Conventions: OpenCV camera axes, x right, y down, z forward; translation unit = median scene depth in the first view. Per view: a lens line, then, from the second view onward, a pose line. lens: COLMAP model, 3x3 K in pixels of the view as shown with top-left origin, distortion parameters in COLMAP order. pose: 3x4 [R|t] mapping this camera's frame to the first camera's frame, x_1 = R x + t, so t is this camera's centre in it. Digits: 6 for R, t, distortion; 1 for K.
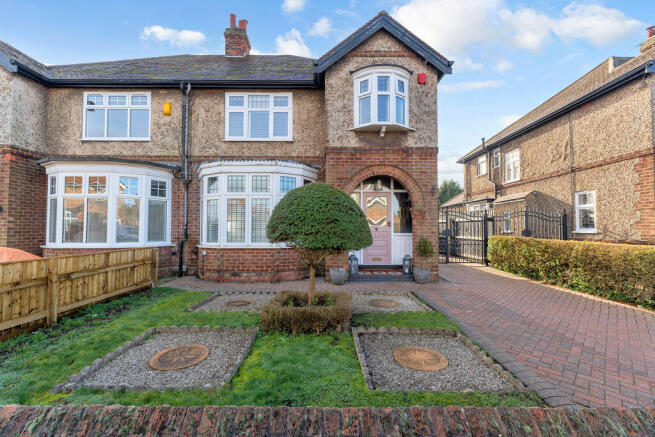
lens RADIAL K [[297.7, 0, 327.5], [0, 297.7, 218.5], [0, 0, 1]] dist [-0.000384, -0.000044]
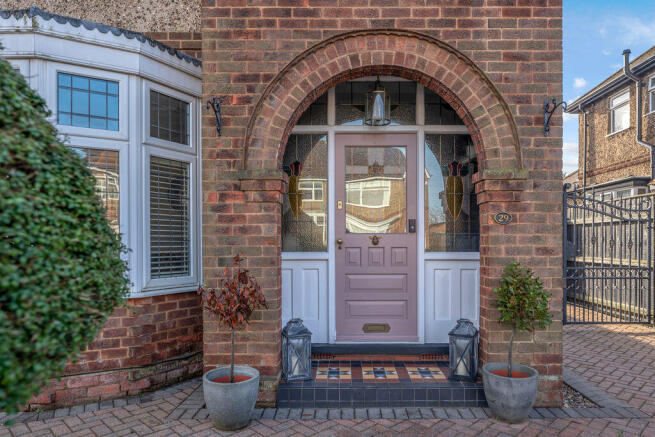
lens RADIAL K [[438.0, 0, 346.9], [0, 438.0, 247.9], [0, 0, 1]] dist [0.002017, 0.002071]
pose [[0.999958, -0.004746, -0.007828, 0.137069], [0.005096, 0.998964, 0.045232, 0.020954], [0.007606, -0.045270, 0.998946, 0.496466]]
